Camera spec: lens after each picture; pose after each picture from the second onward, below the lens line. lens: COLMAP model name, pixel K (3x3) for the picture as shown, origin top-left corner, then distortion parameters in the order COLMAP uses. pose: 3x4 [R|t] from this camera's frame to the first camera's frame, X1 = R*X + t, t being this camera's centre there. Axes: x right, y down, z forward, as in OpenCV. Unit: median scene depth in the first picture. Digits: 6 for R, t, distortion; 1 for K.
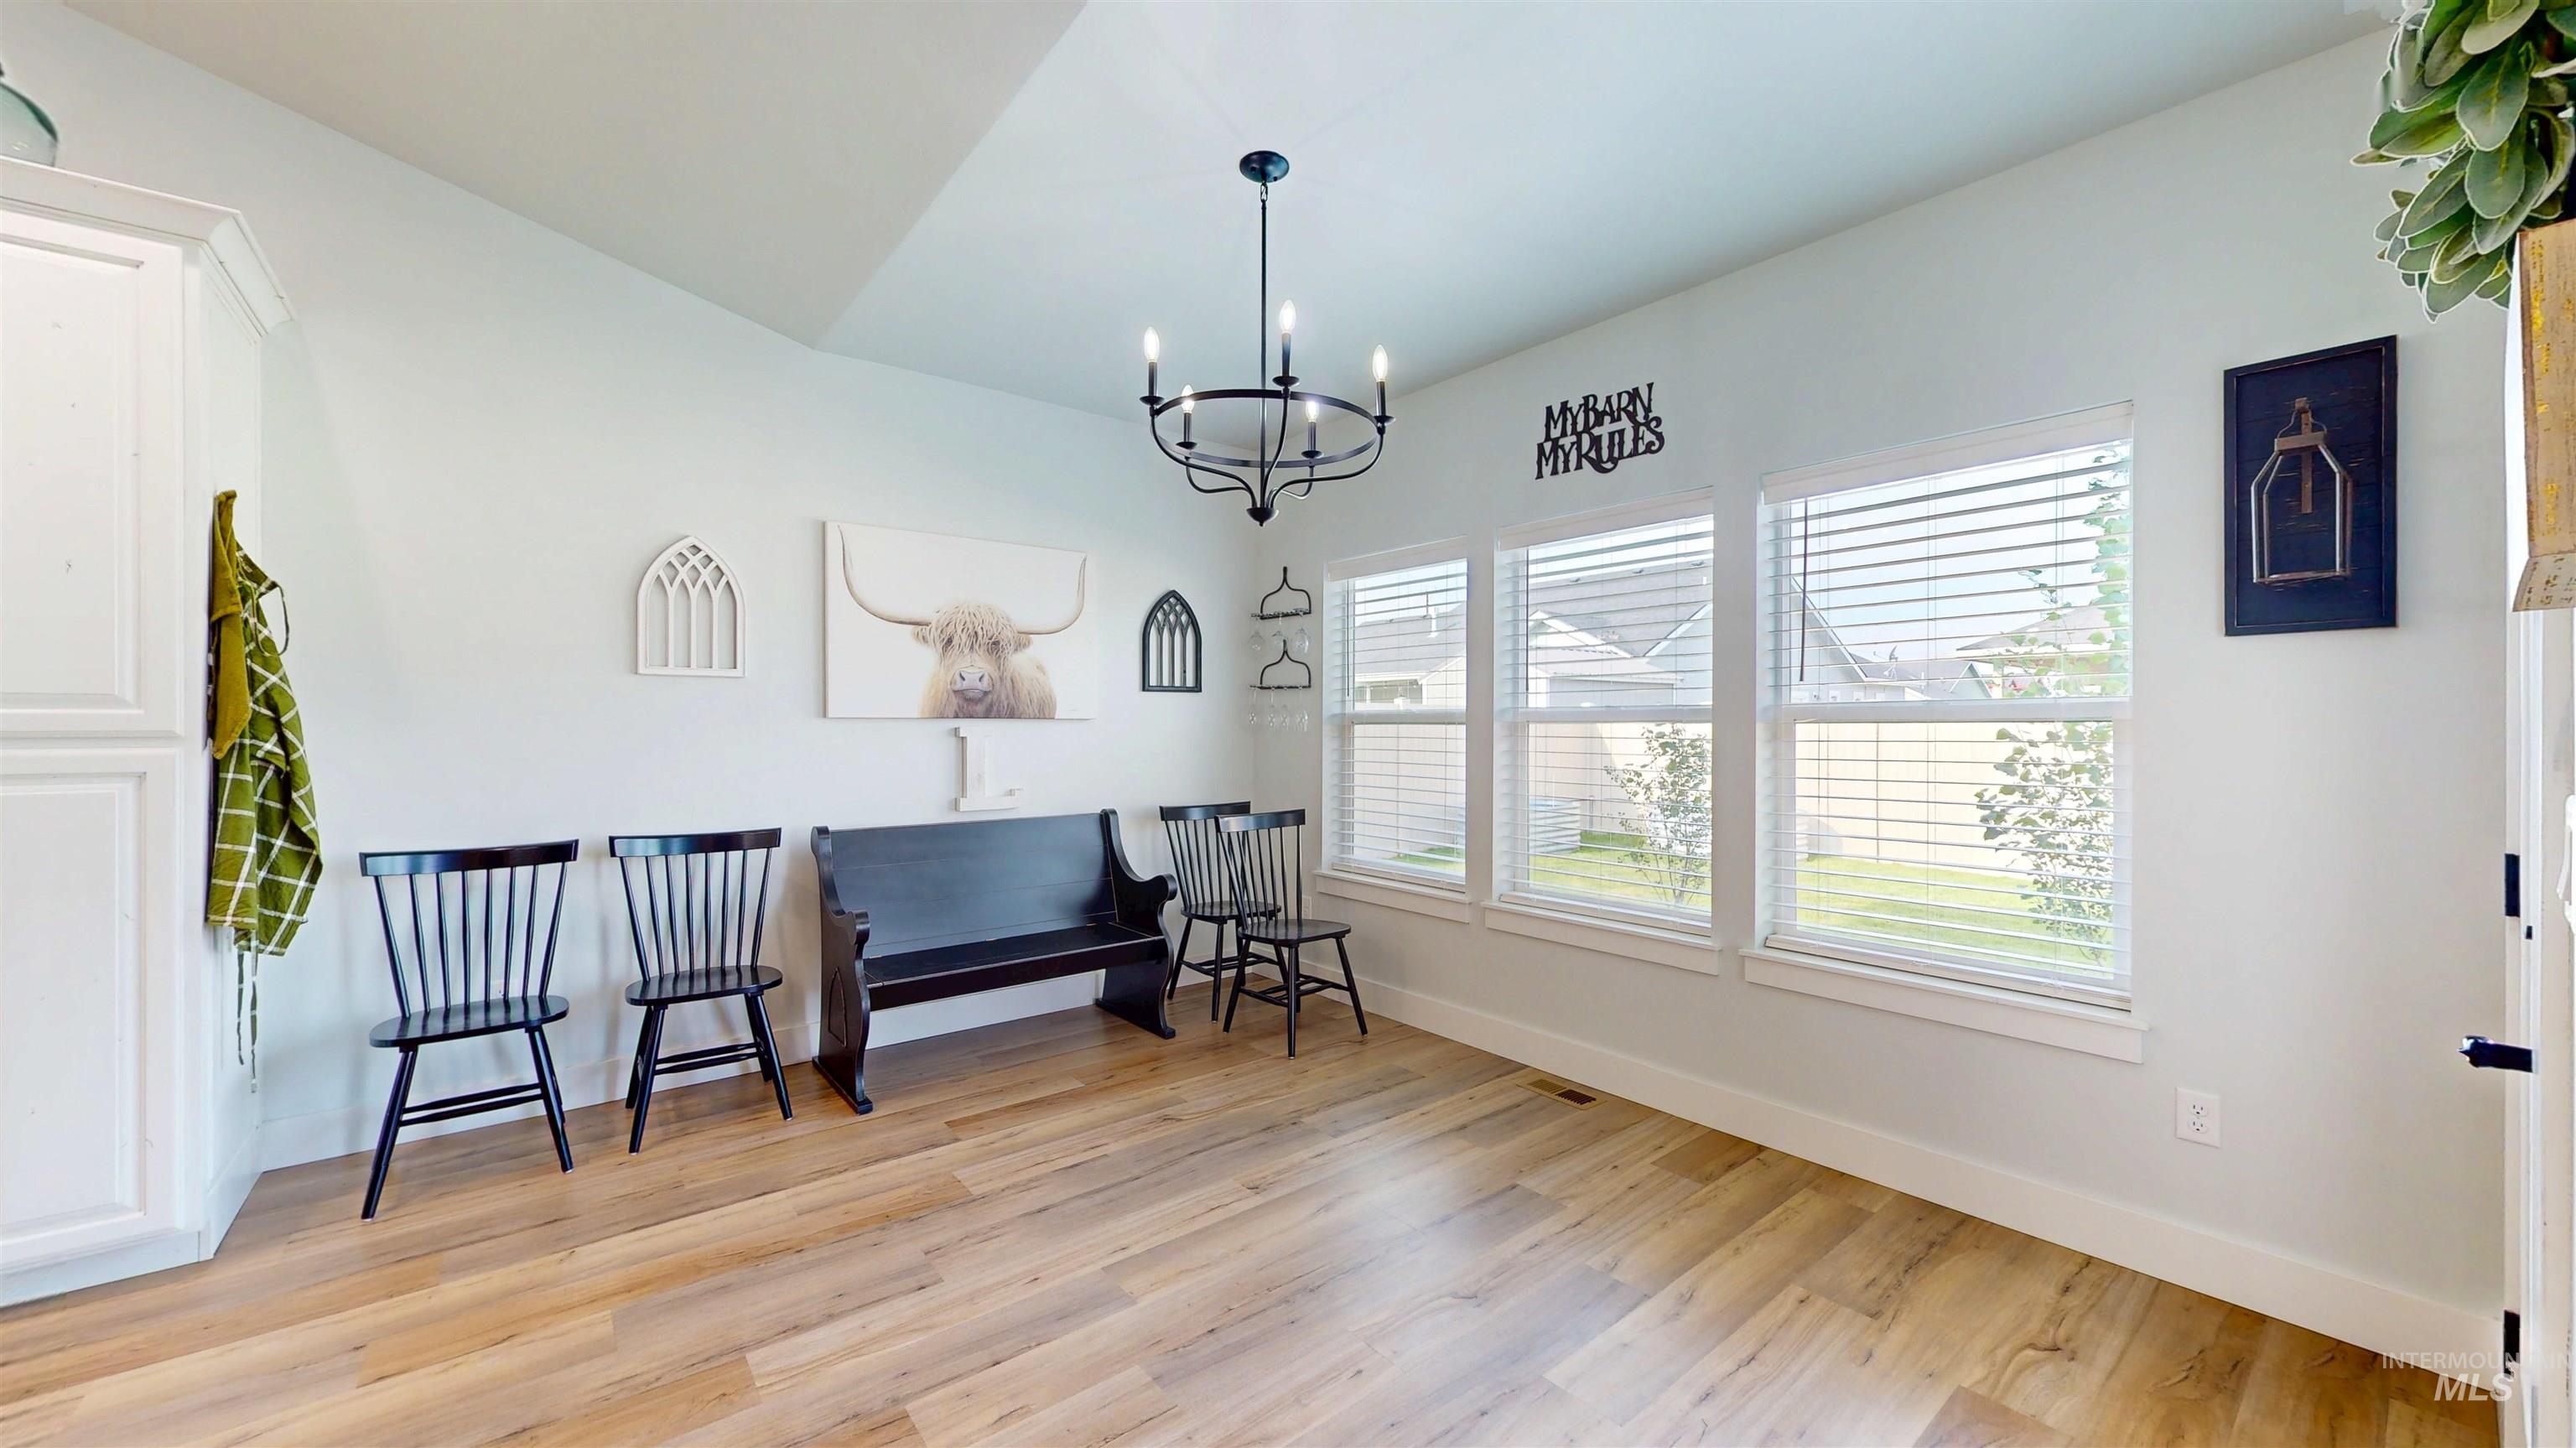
lens RADIAL K [[945.6, 0, 1294.5], [0, 945.6, 727.2], [0, 0, 1]] dist [-0.000019, 0.000388]
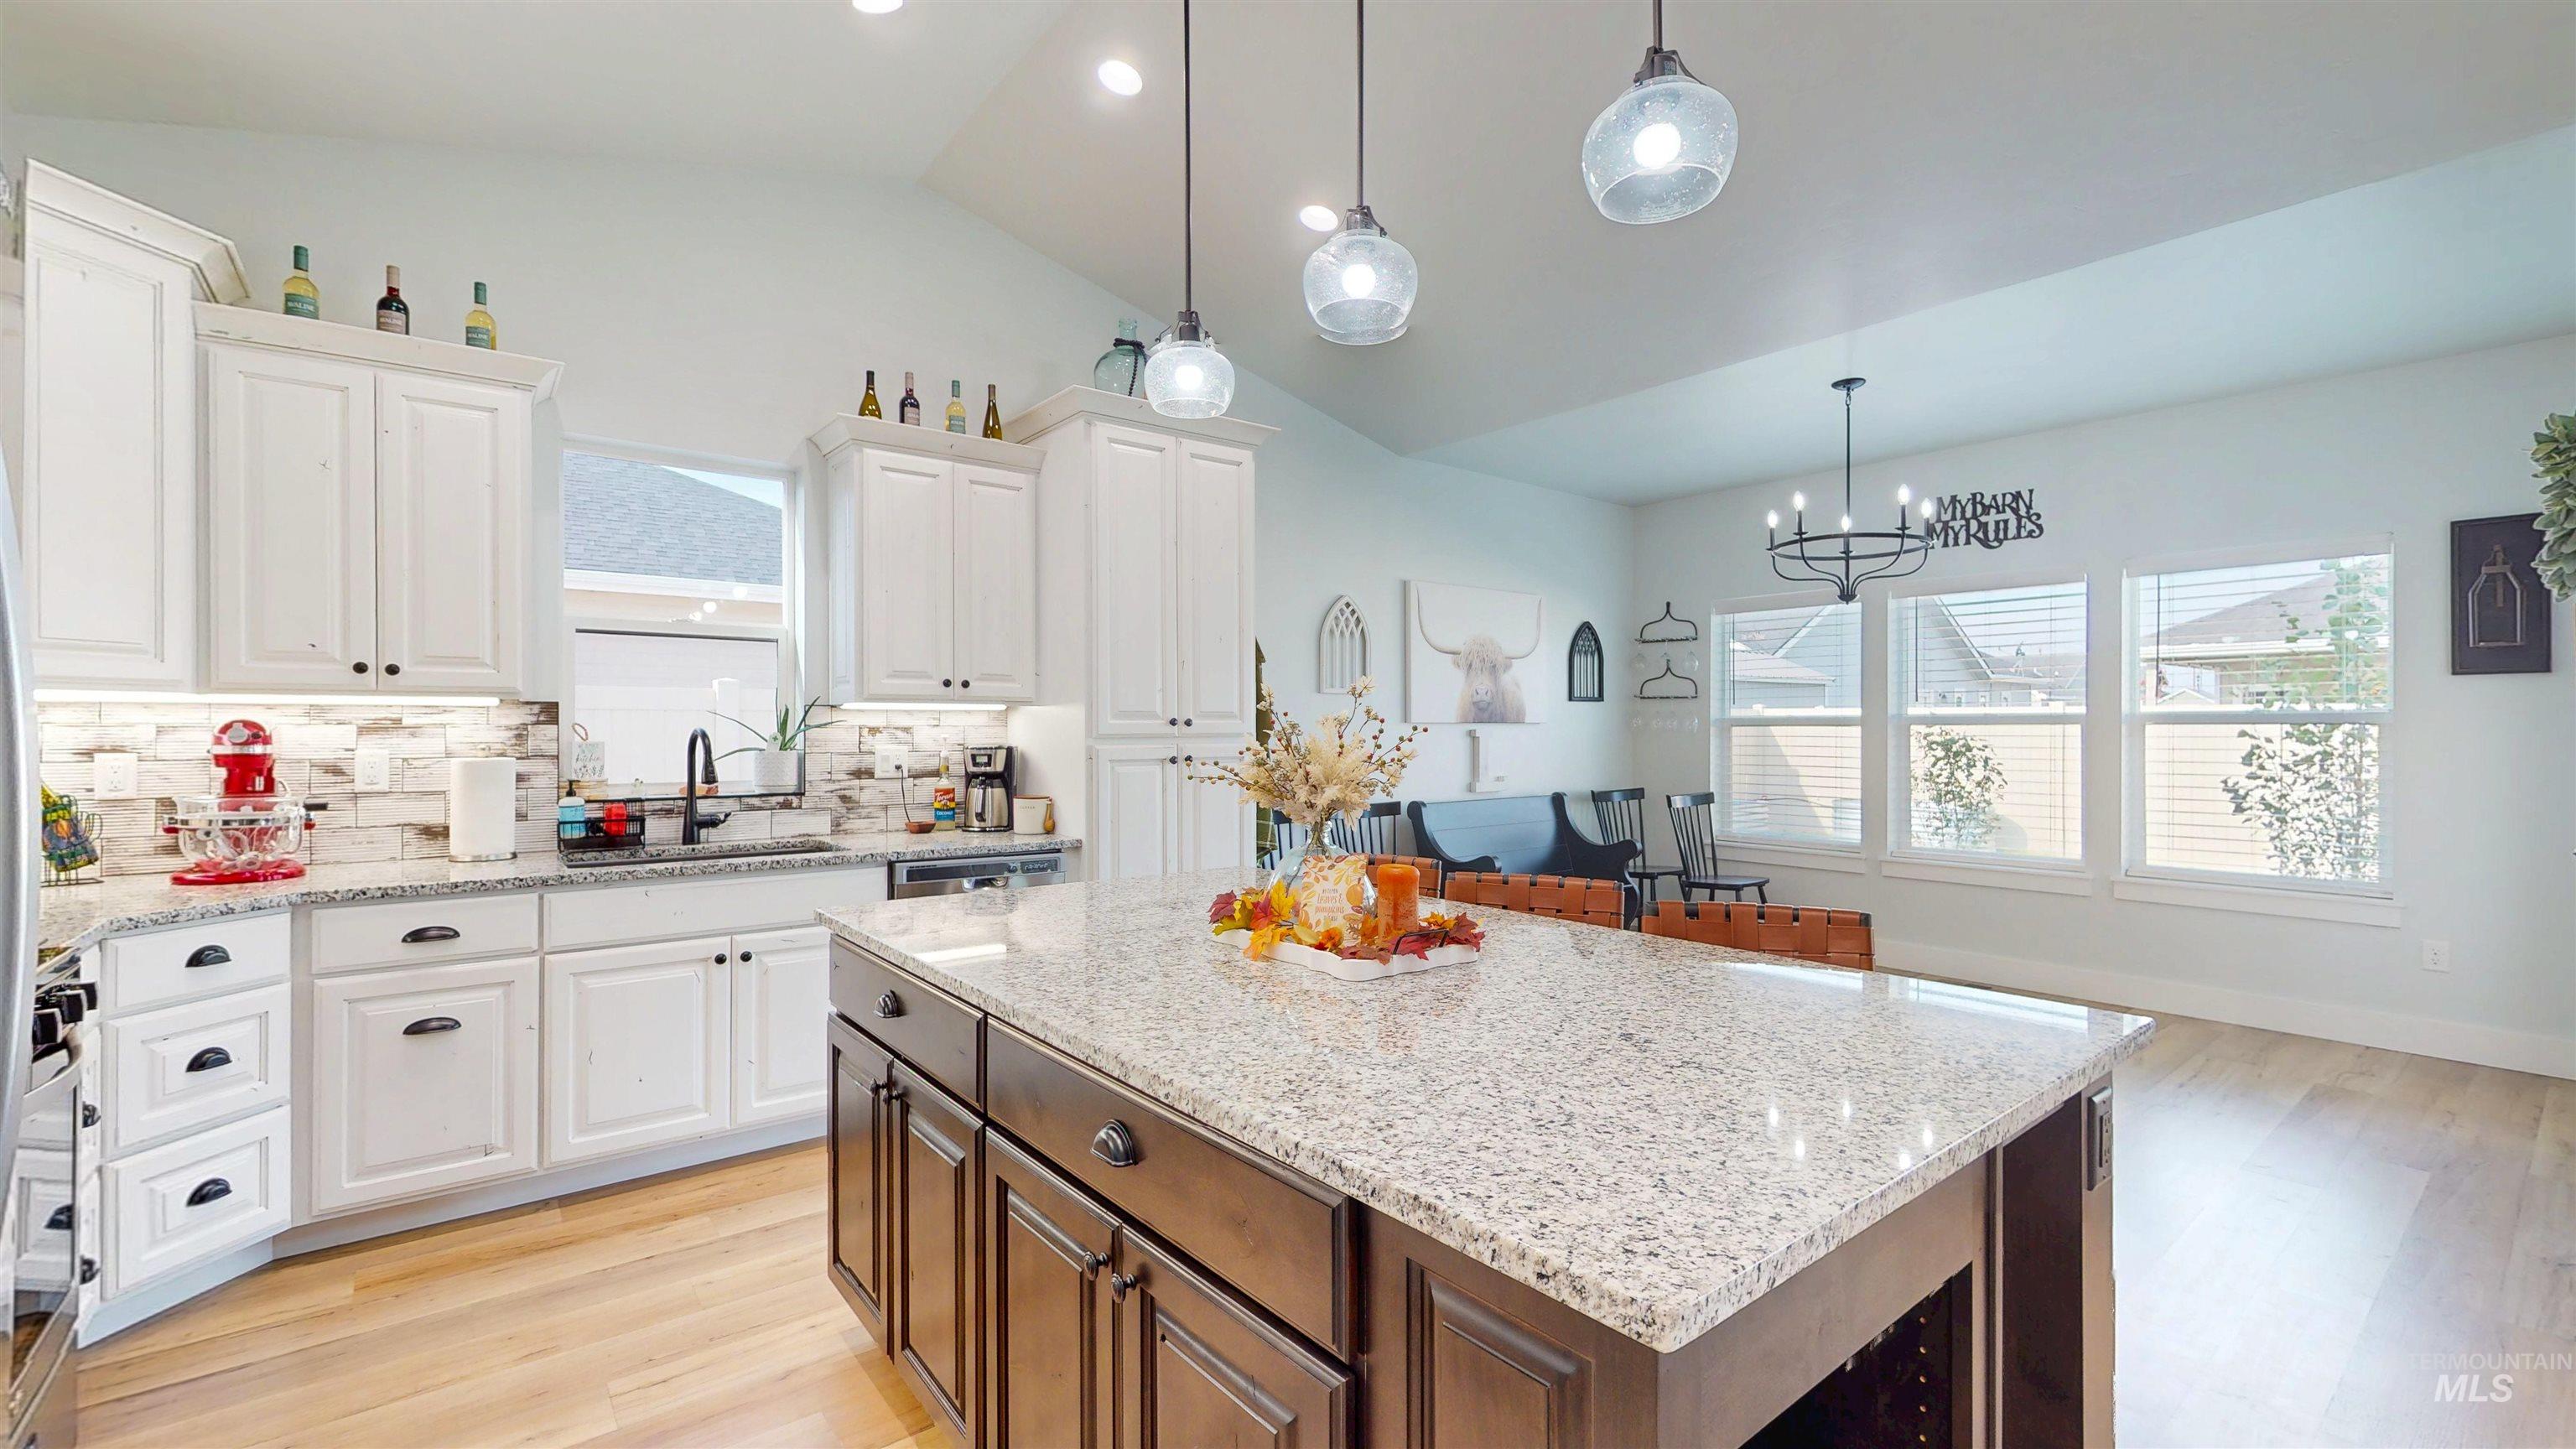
lens RADIAL K [[1069.9, 0, 1293.7], [0, 1069.9, 728.8], [0, 0, 1]] dist [-0.000072, -0.001397]
pose [[0.999934, -0.002542, -0.011200, -0.698120], [0.002539, 0.999997, -0.000265, -0.001587], [0.011200, 0.000236, 0.999937, -0.612805]]
